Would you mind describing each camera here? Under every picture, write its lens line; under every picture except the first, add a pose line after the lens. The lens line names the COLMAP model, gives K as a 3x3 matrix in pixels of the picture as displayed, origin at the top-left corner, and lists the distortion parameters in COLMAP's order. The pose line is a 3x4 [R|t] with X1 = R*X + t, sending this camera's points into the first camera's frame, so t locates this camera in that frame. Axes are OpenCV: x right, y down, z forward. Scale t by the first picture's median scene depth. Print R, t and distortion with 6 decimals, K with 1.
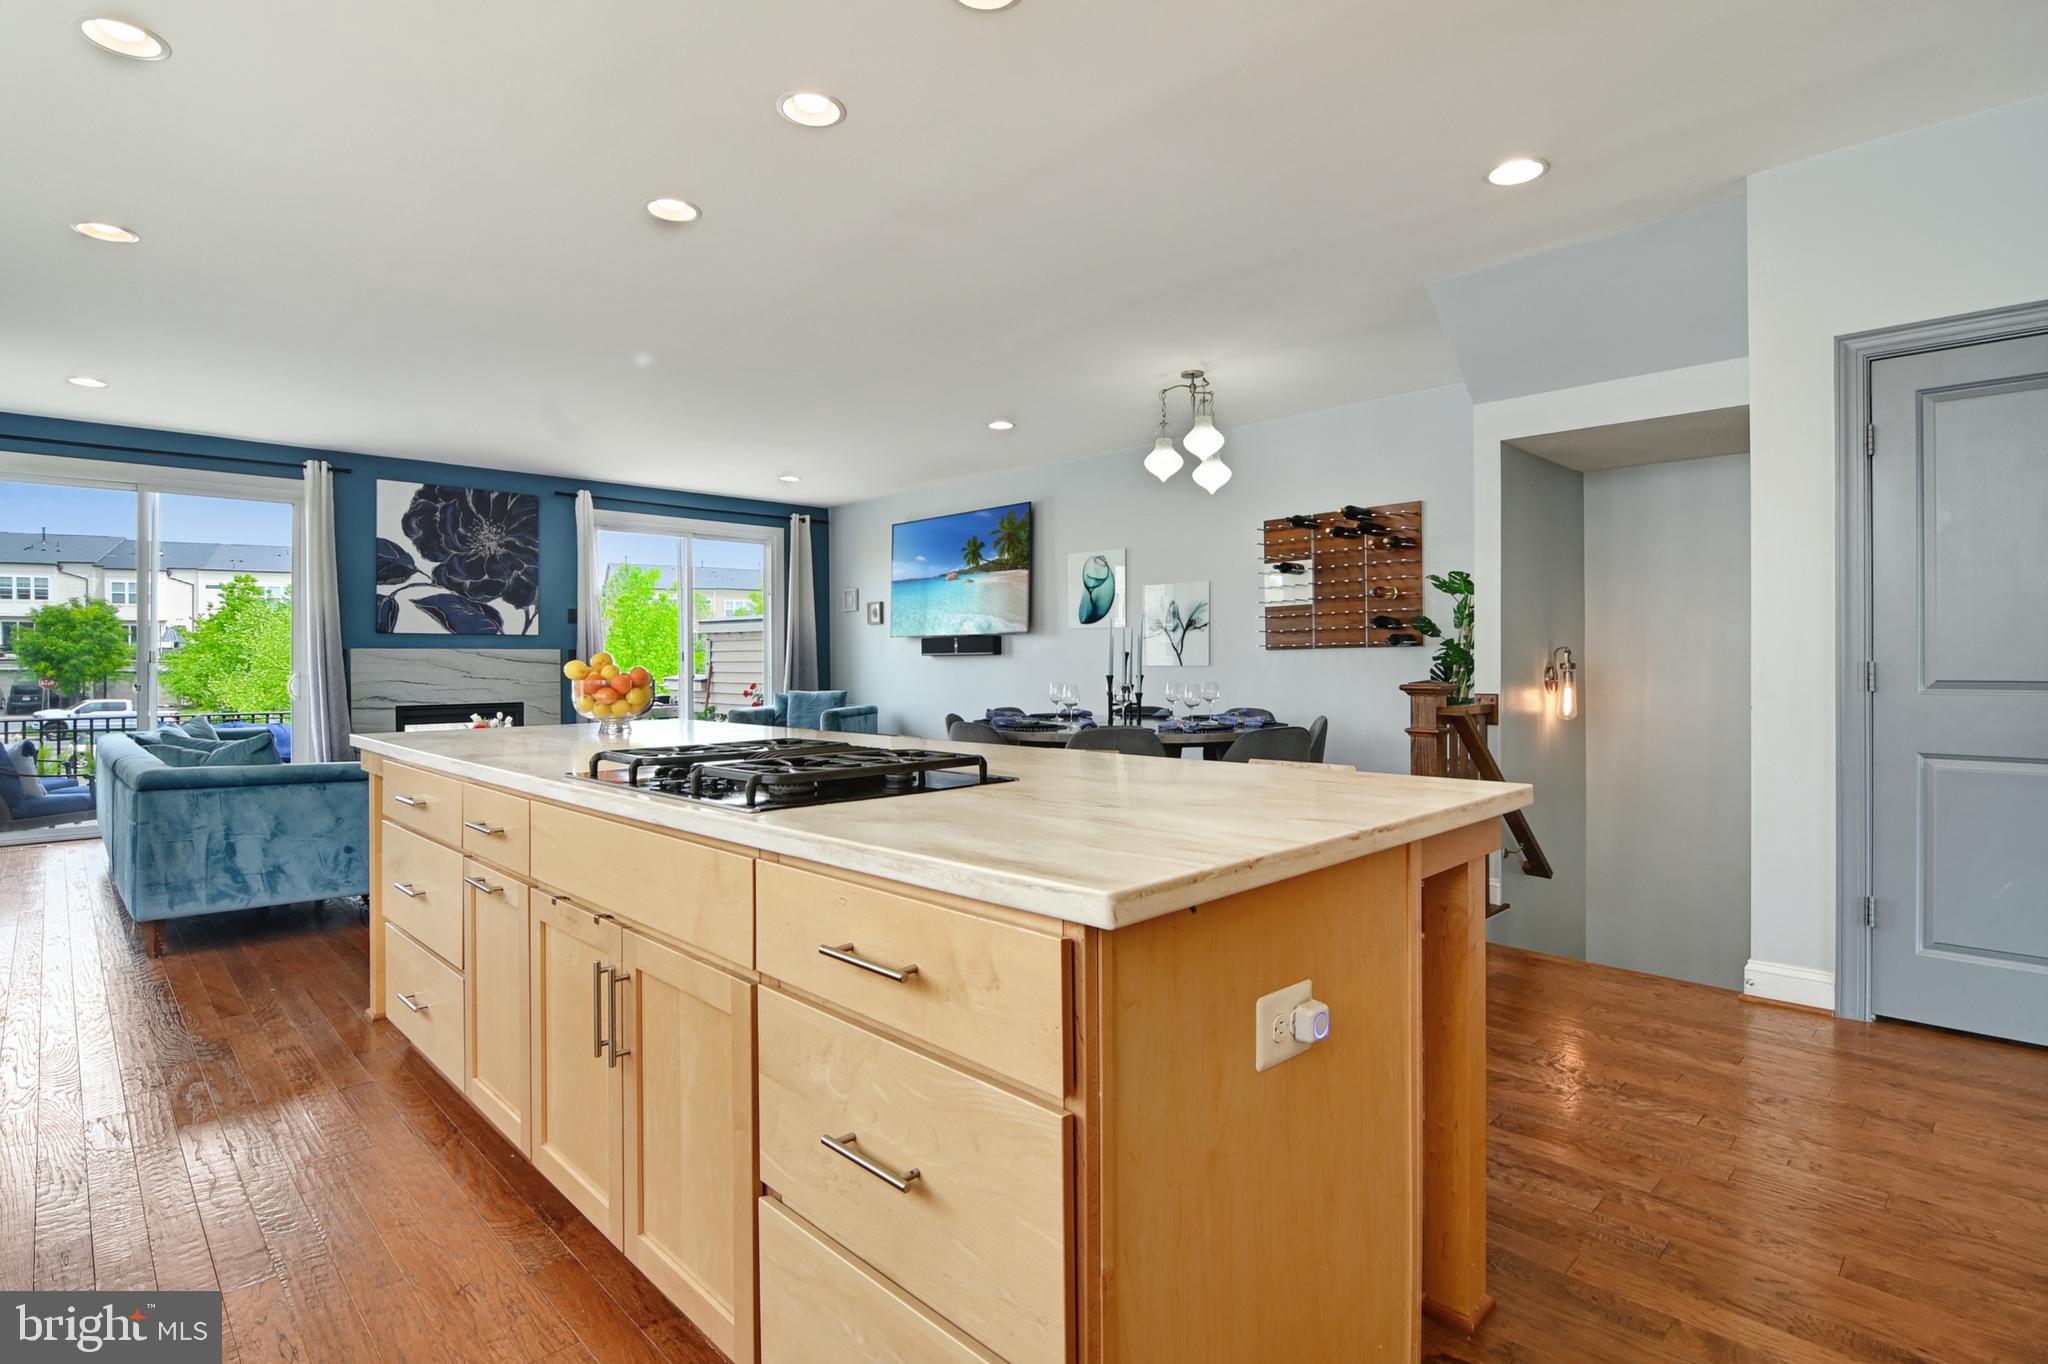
lens RADIAL K [[997.6, 0, 1017.9], [0, 997.6, 670.2], [0, 0, 1]] dist [-0.009244, -0.010770]
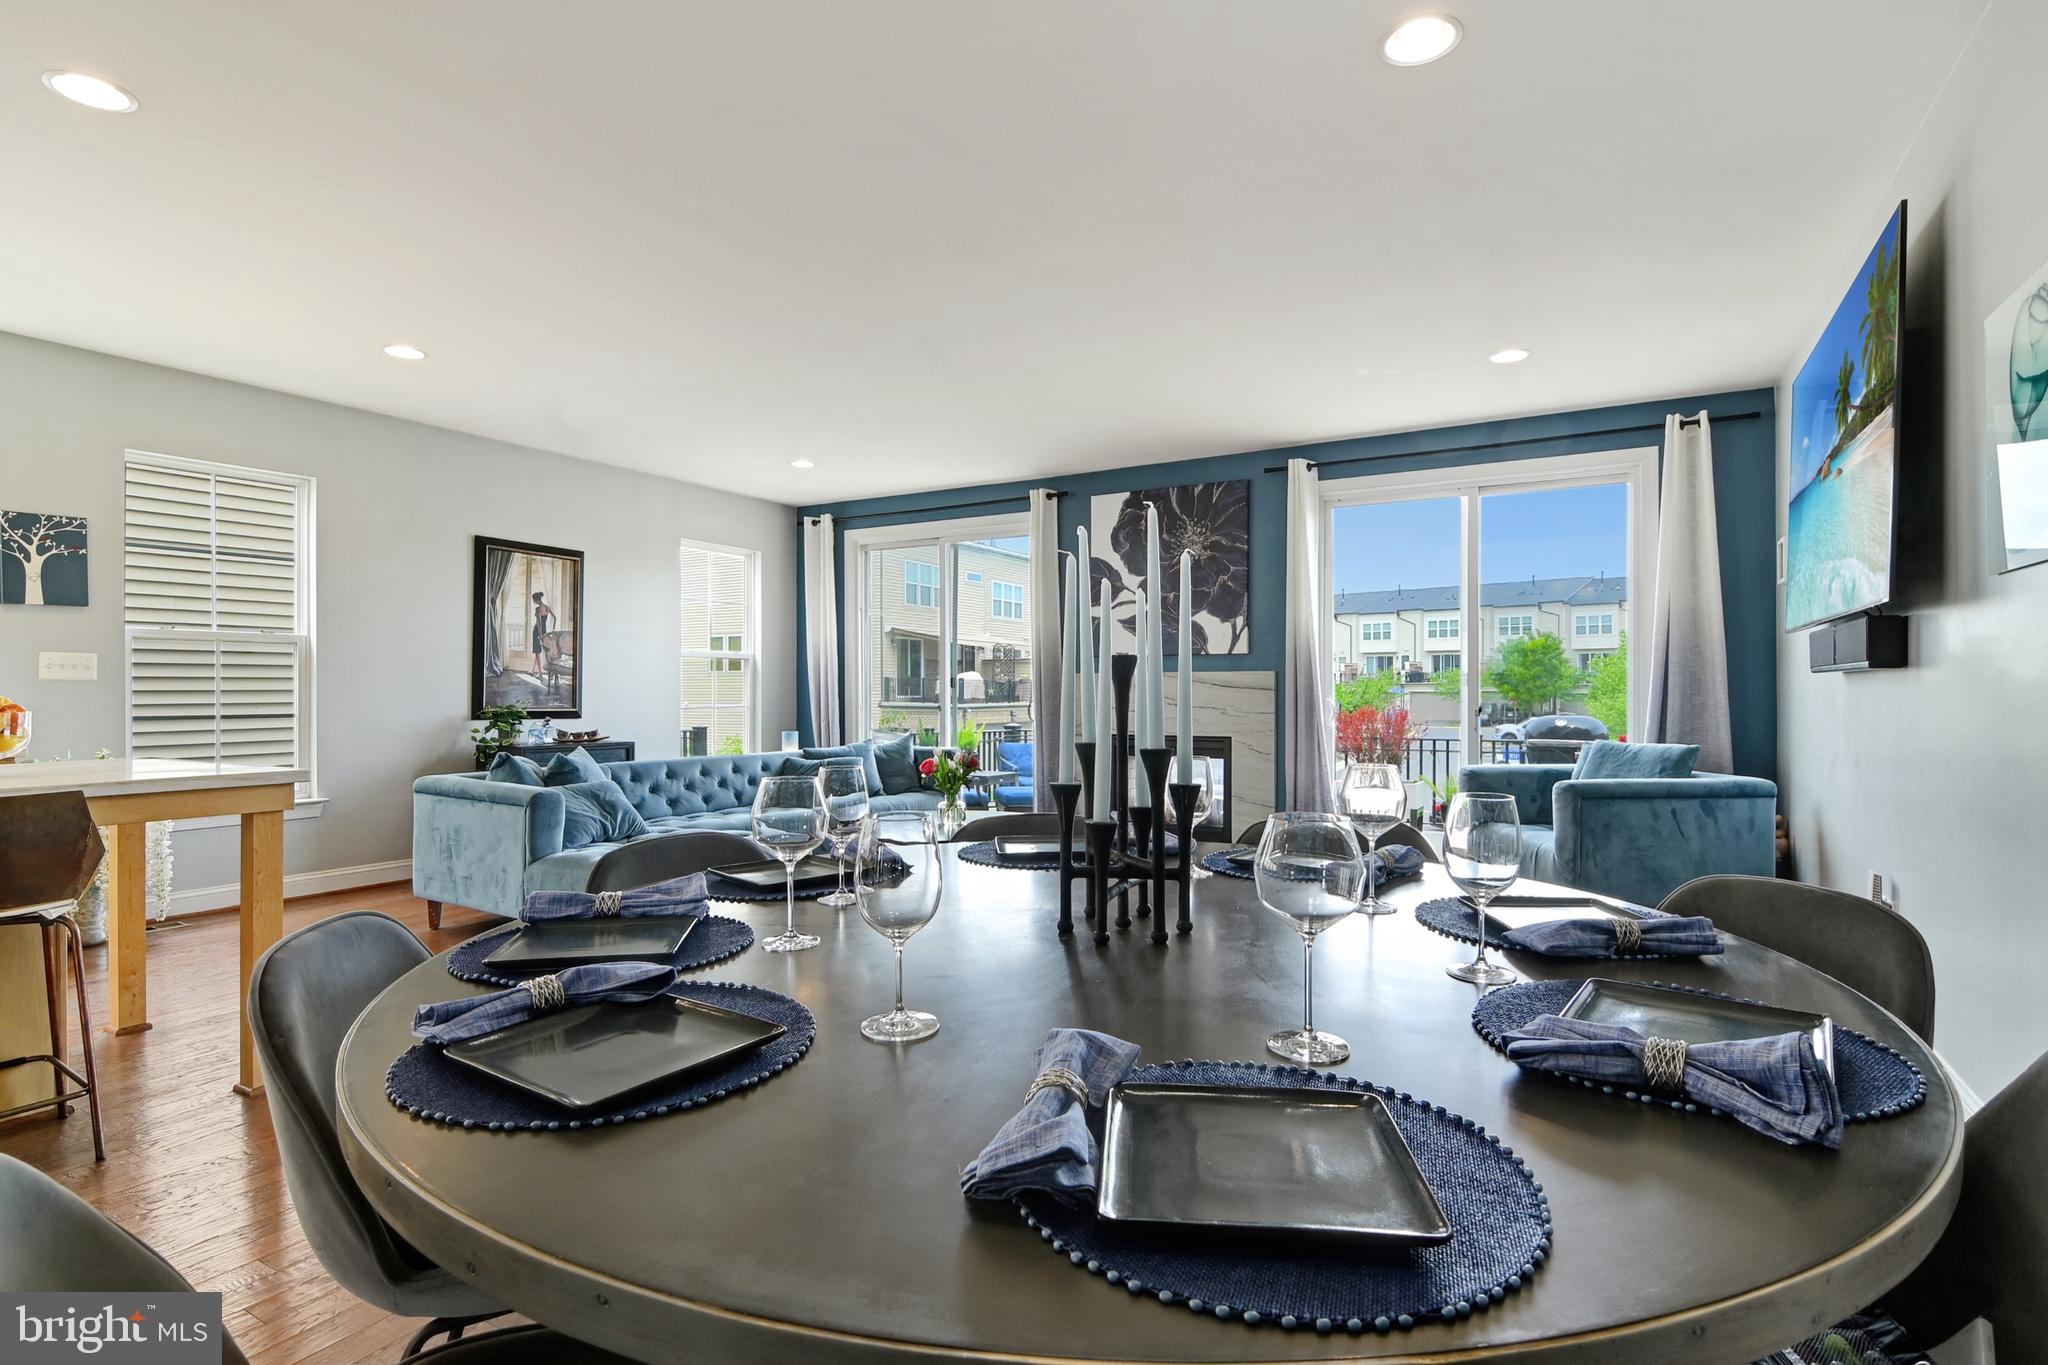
lens RADIAL K [[997.6, 0, 1041.3], [0, 997.6, 685.4], [0, 0, 1]] dist [-0.009244, -0.010770]
pose [[0.275932, -0.001000, -0.961177, 0.255498], [-0.006595, 0.999974, -0.002934, -0.006390], [0.961155, 0.007148, 0.275918, 0.656766]]
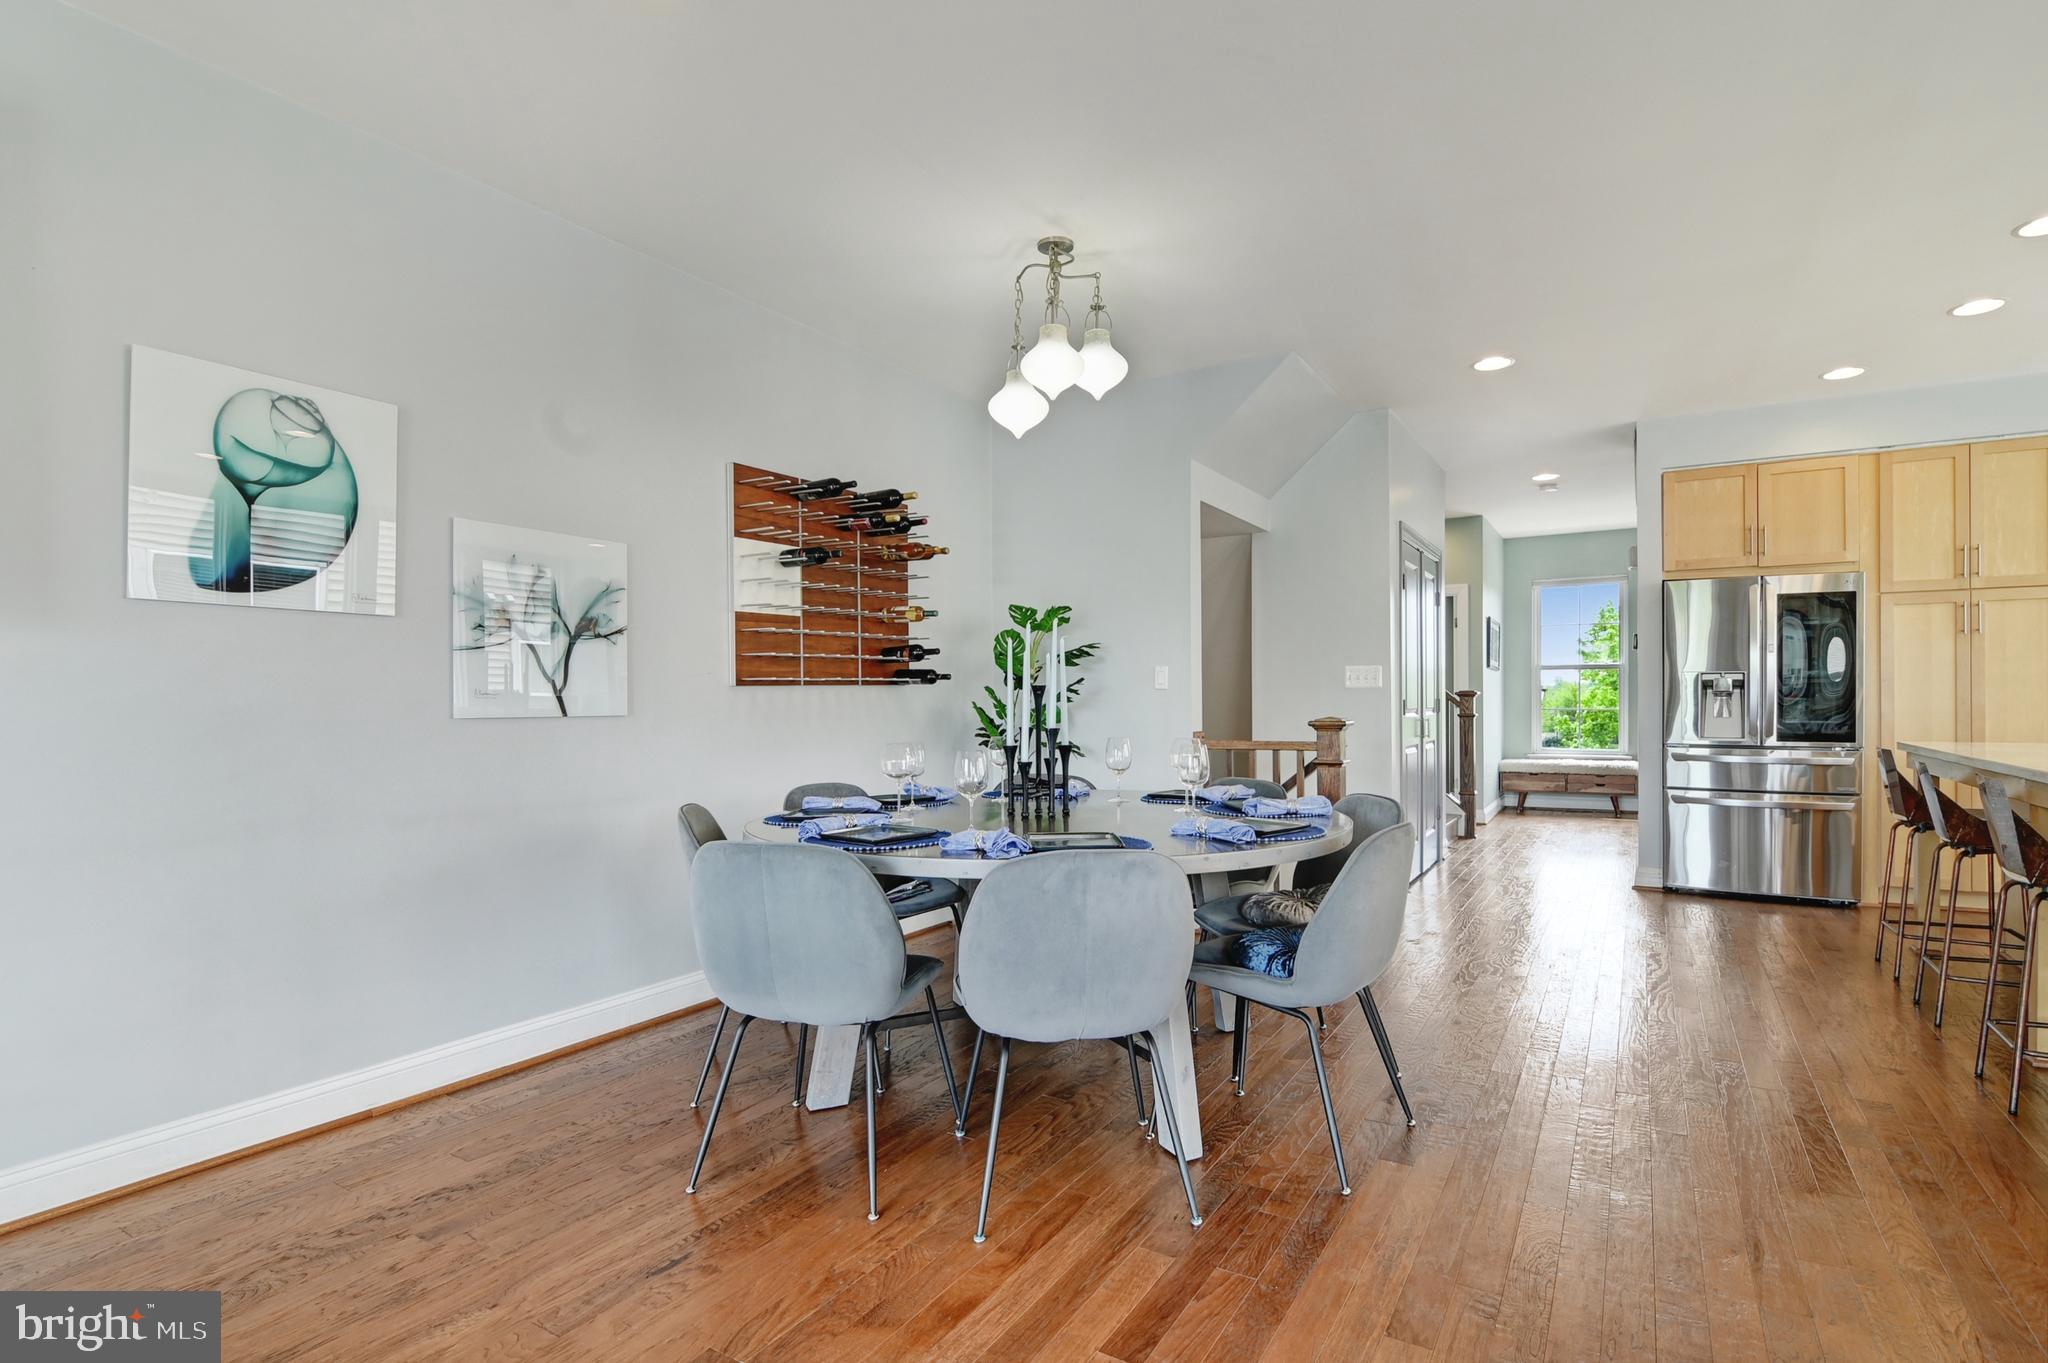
lens RADIAL K [[997.6, 0, 1040.6], [0, 997.6, 696.4], [0, 0, 1]] dist [-0.009244, -0.010770]
pose [[-0.250719, 0.011936, 0.967986, -0.301045], [0.018537, 0.999800, -0.007527, -0.005150], [-0.967882, 0.016057, -0.250890, 0.819797]]
